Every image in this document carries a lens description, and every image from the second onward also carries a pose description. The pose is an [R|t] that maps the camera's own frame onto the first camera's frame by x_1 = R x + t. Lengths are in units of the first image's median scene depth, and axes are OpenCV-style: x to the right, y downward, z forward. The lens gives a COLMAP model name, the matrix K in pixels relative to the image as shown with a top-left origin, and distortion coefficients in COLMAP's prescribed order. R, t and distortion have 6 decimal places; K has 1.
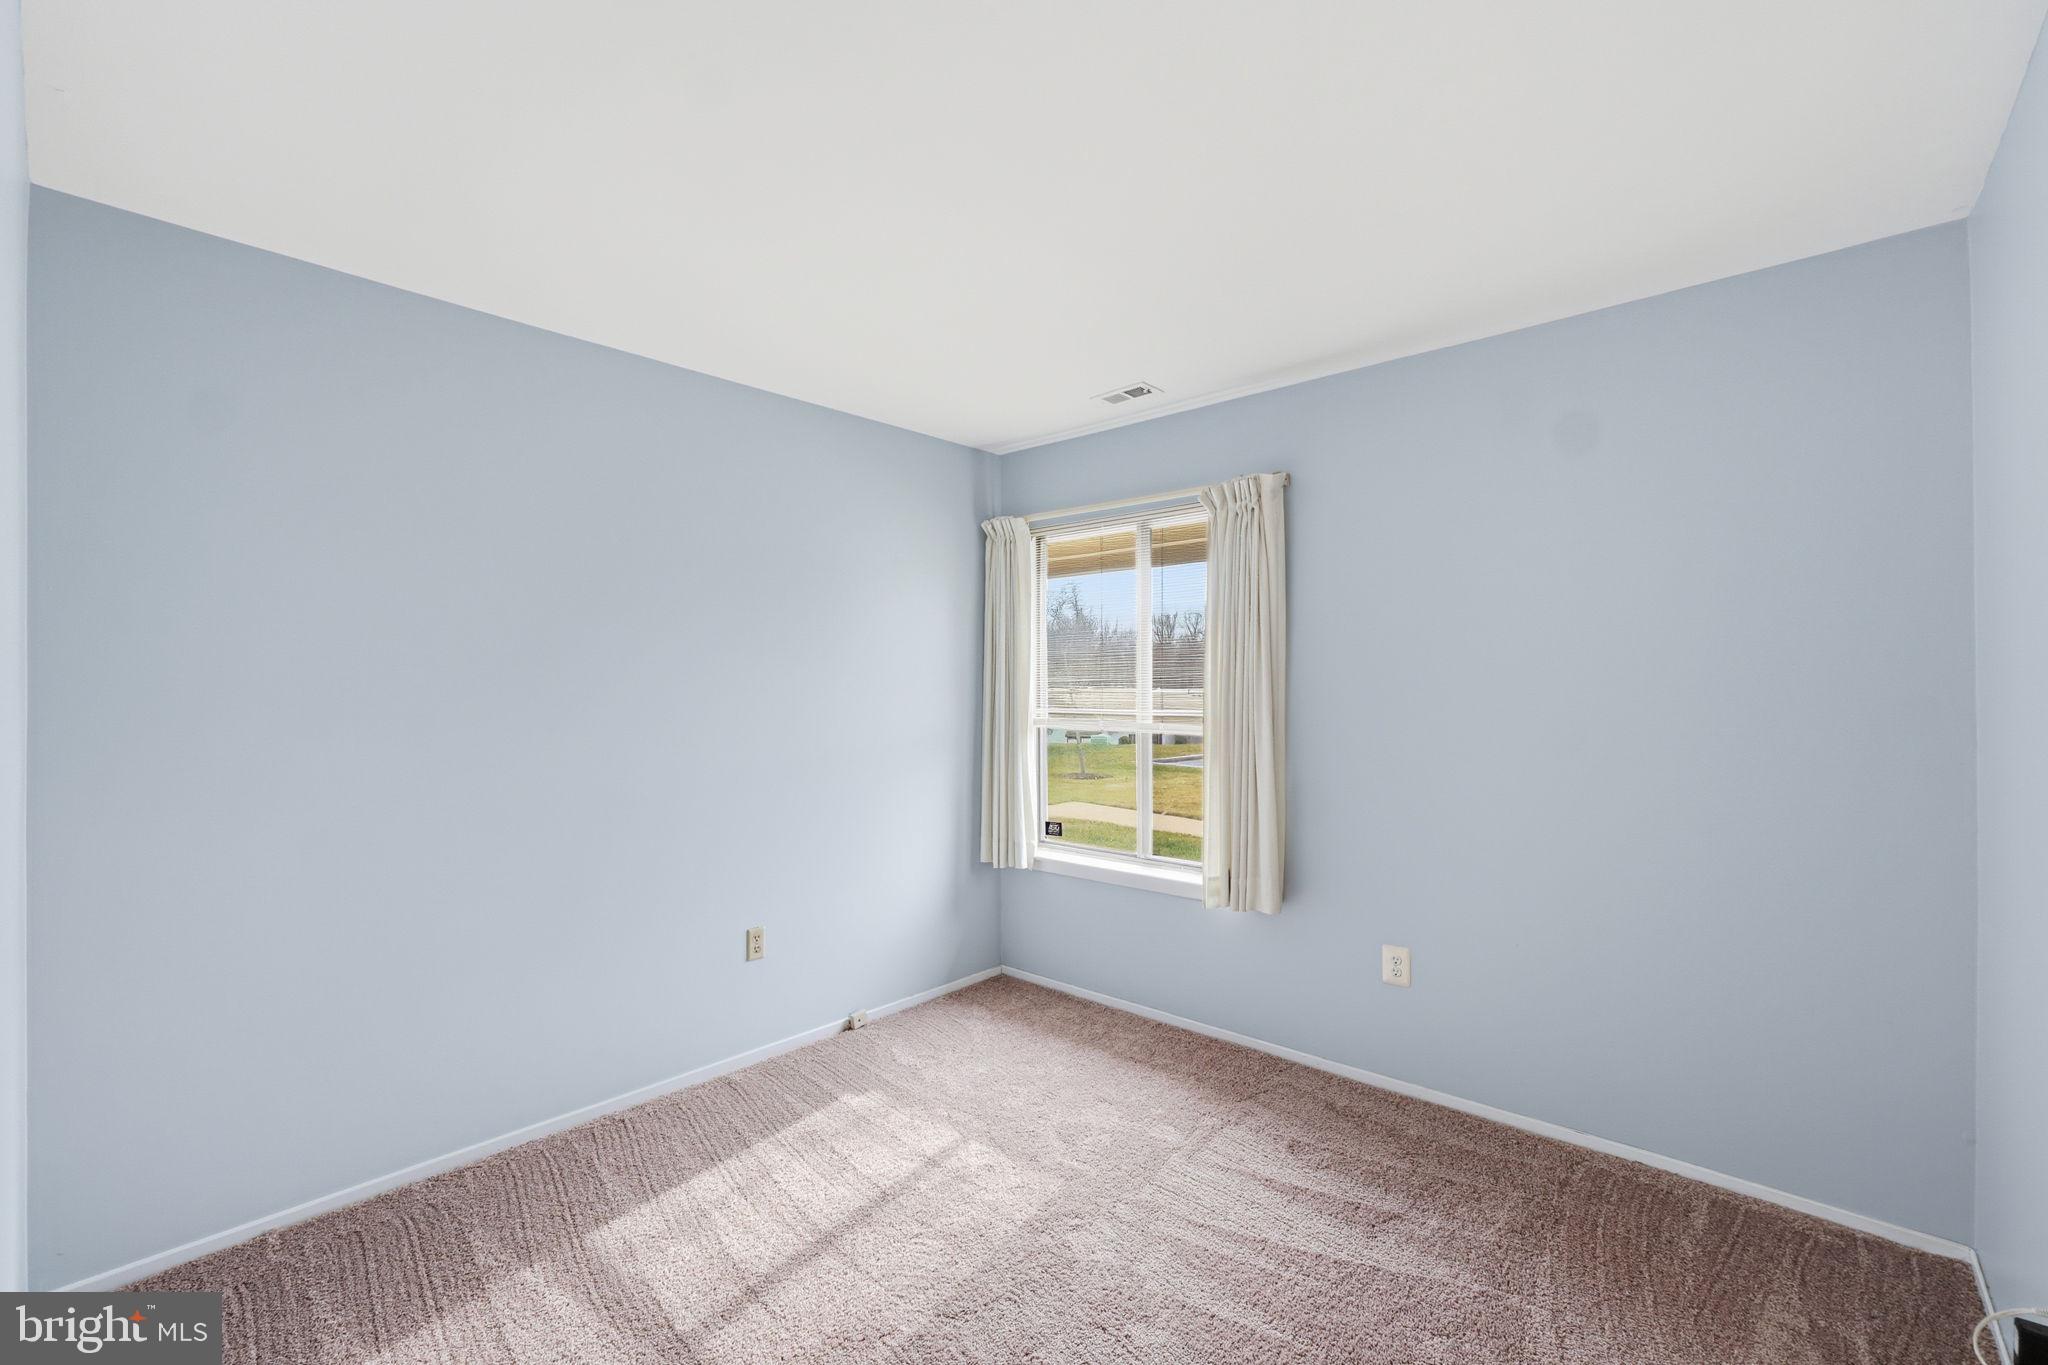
lens RADIAL K [[873.2, 0, 1007.8], [0, 873.2, 696.7], [0, 0, 1]] dist [-0.011867, 0.003122]
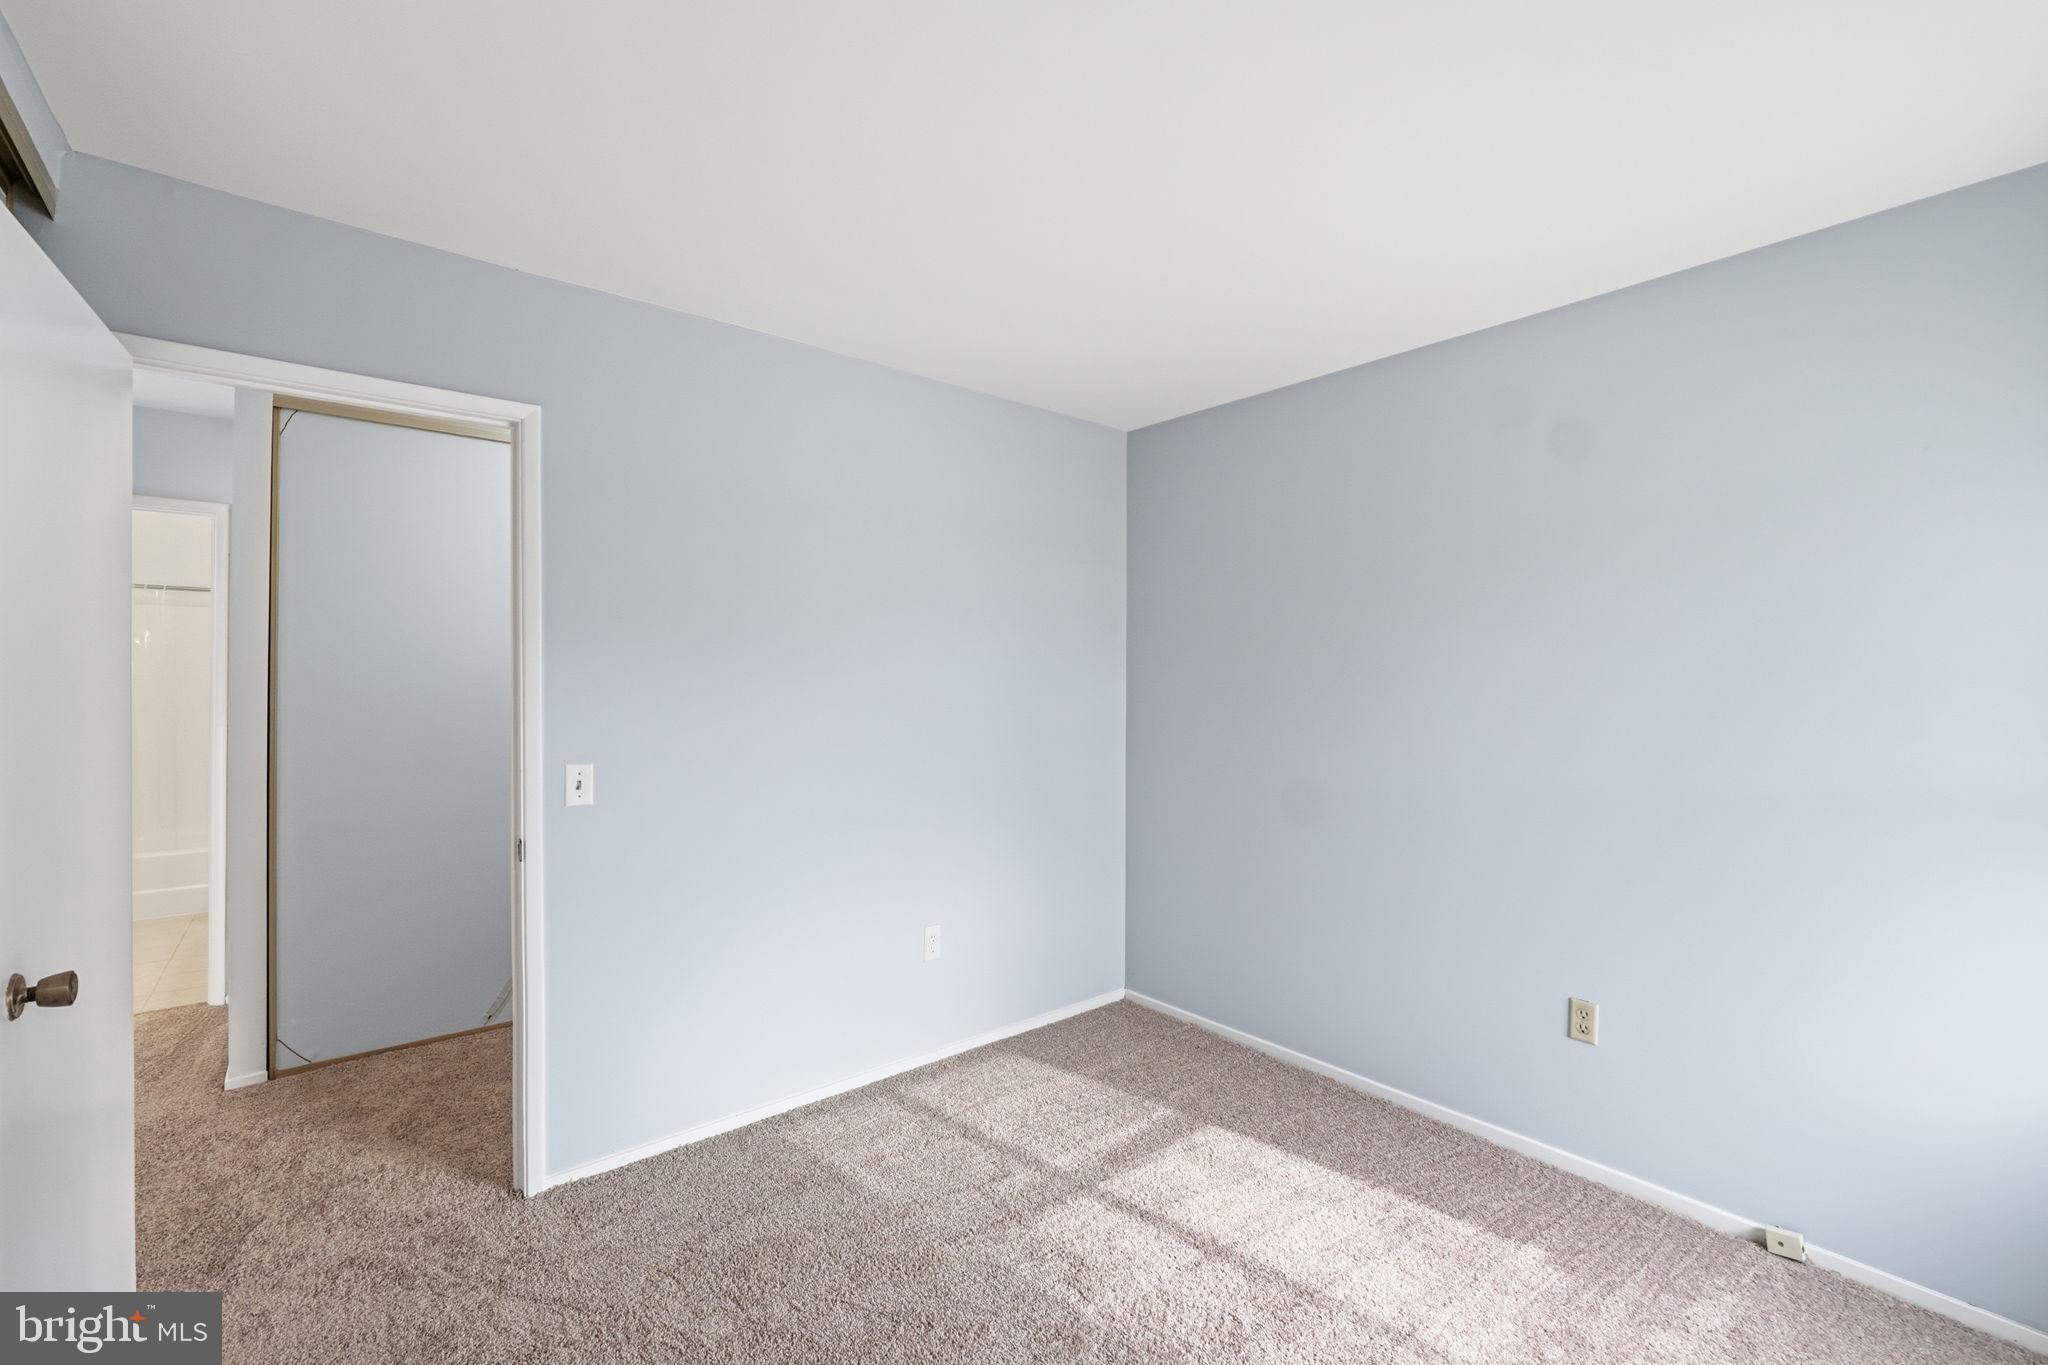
lens RADIAL K [[873.2, 0, 1081.2], [0, 873.2, 680.8], [0, 0, 1]] dist [-0.011867, 0.003122]
pose [[-0.091664, 0.001900, -0.995788, 0.702138], [-0.025763, 0.999659, 0.004279, -0.017312], [0.995457, 0.026047, -0.091584, 0.823533]]
